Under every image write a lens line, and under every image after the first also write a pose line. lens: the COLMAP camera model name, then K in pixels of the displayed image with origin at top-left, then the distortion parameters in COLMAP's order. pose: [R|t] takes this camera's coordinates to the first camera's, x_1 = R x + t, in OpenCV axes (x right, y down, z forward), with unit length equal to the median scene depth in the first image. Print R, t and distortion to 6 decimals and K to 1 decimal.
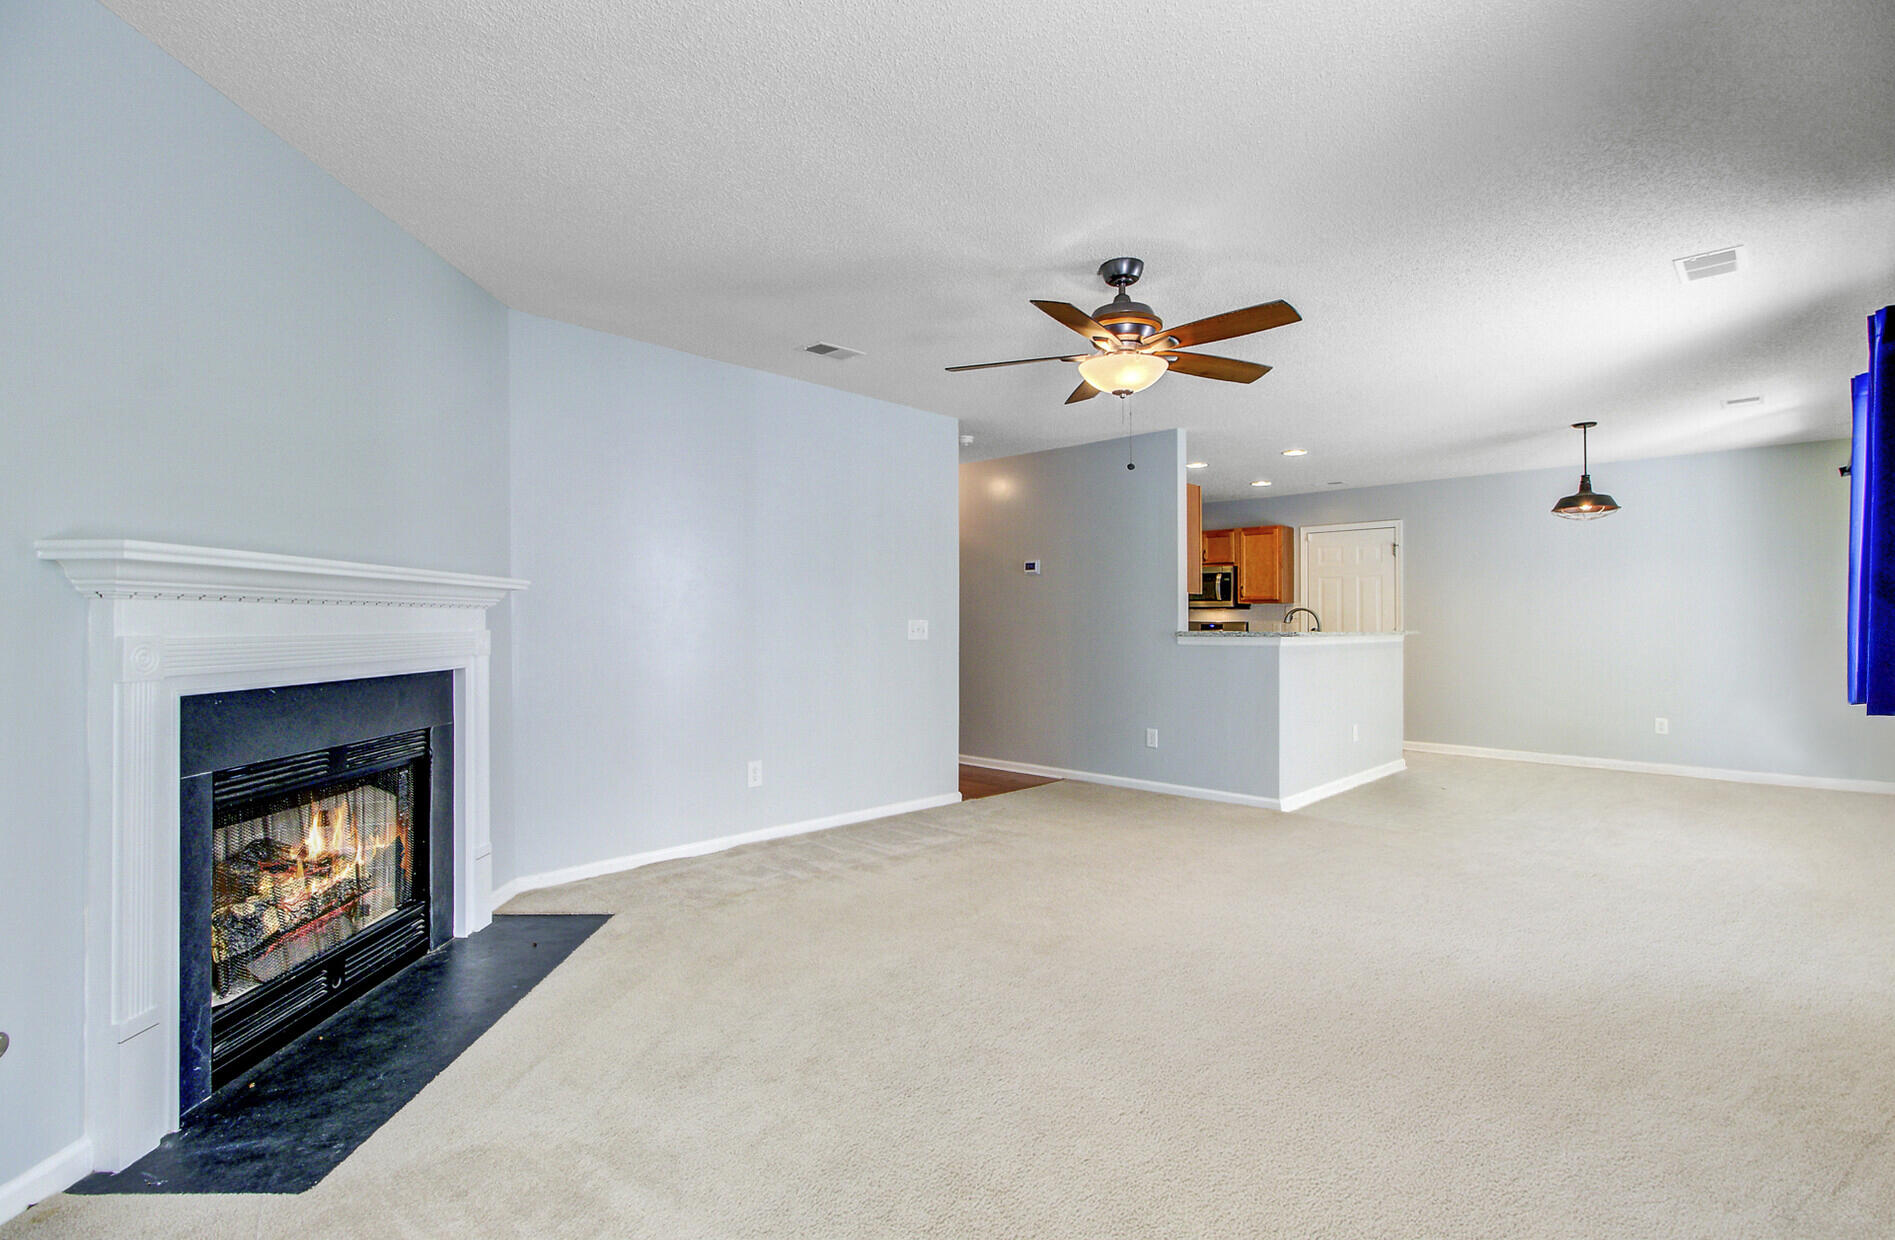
lens RADIAL K [[865.4, 0, 946.6], [0, 865.4, 615.8], [0, 0, 1]] dist [0.001078, 0.000178]
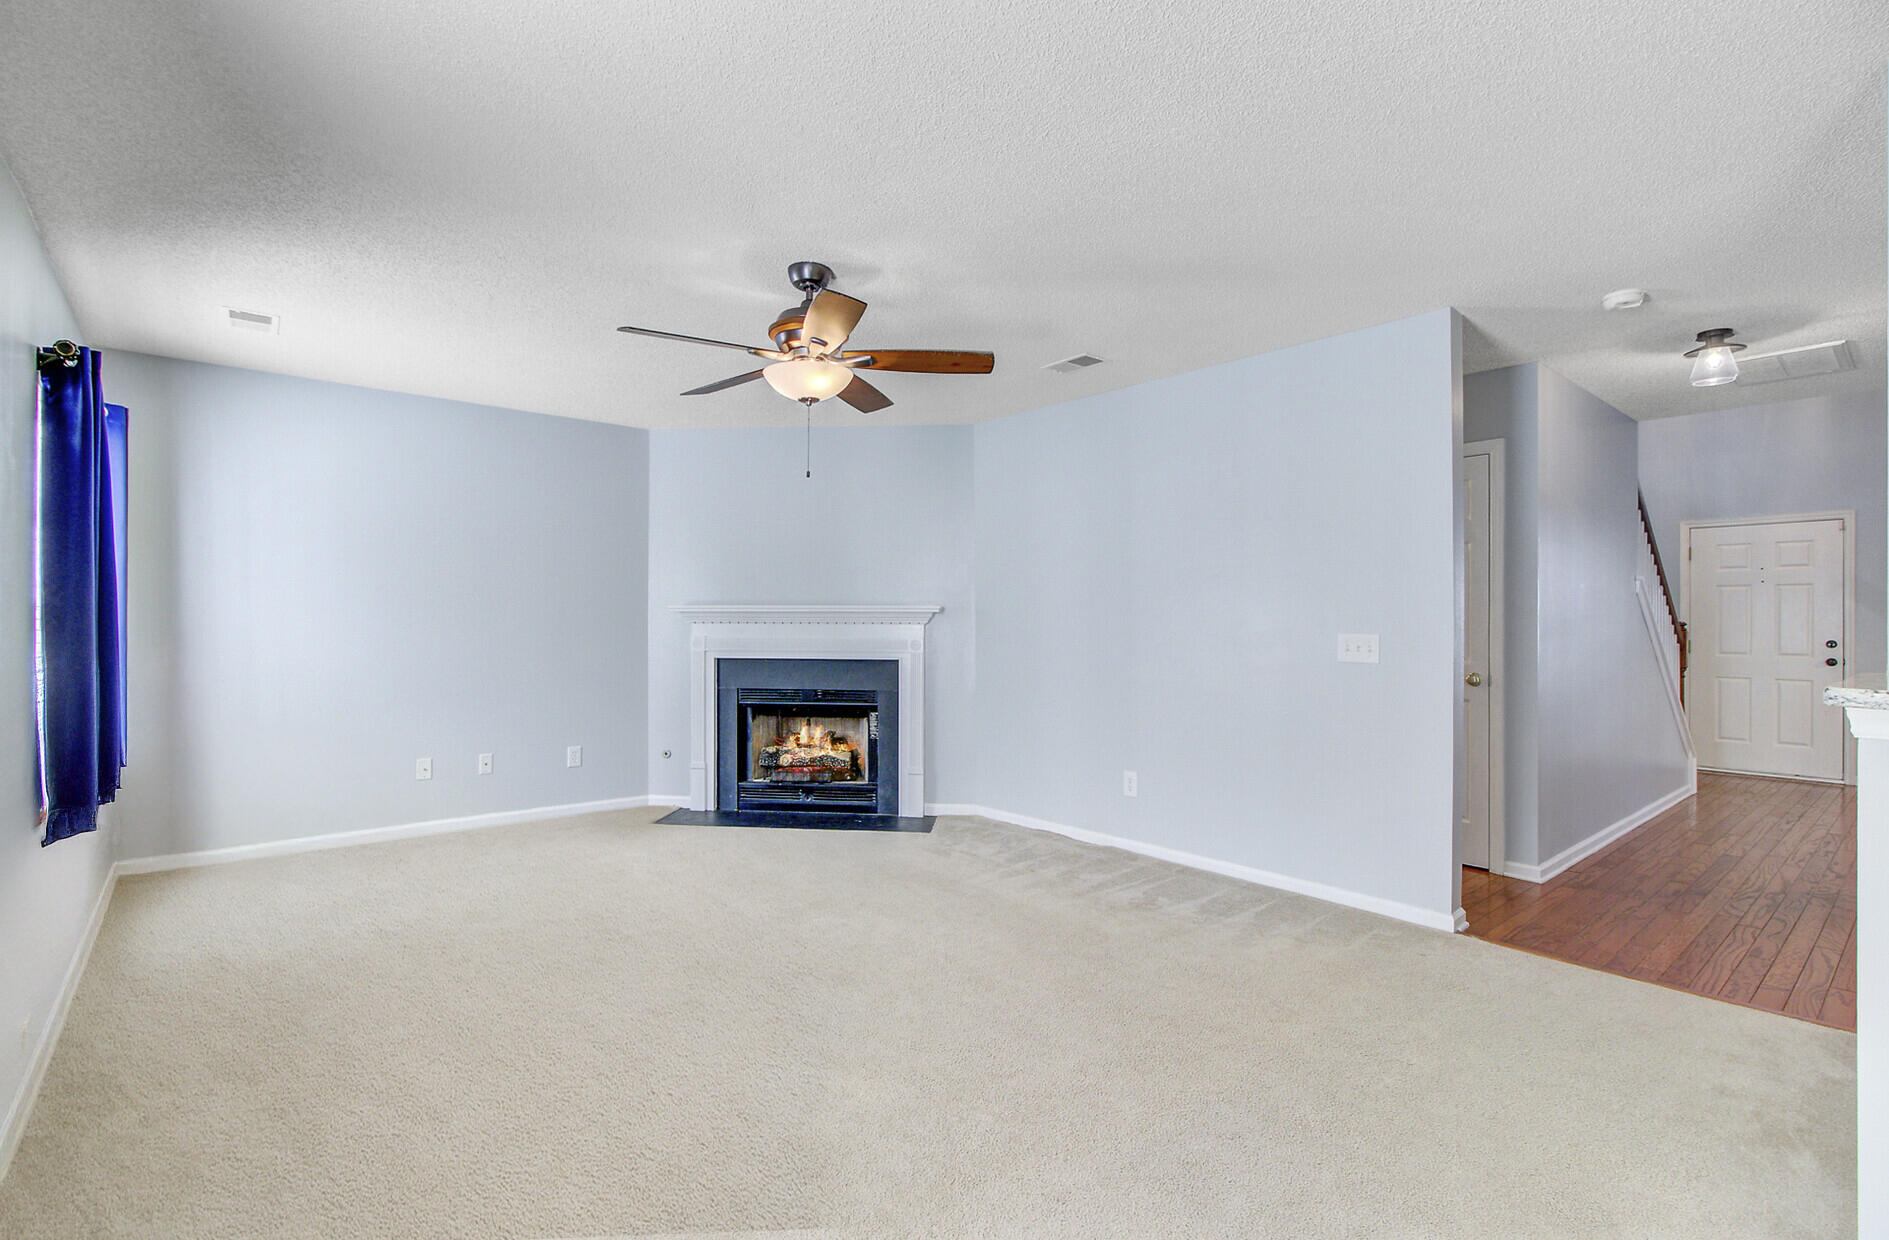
lens RADIAL K [[875.0, 0, 935.4], [0, 875.0, 627.9], [0, 0, 1]] dist [0.004651, 0.002915]
pose [[-0.092525, -0.008516, -0.995674, 0.446149], [-0.001611, 0.999963, -0.008403, 0.004631], [0.995709, 0.000827, -0.092535, 0.468868]]
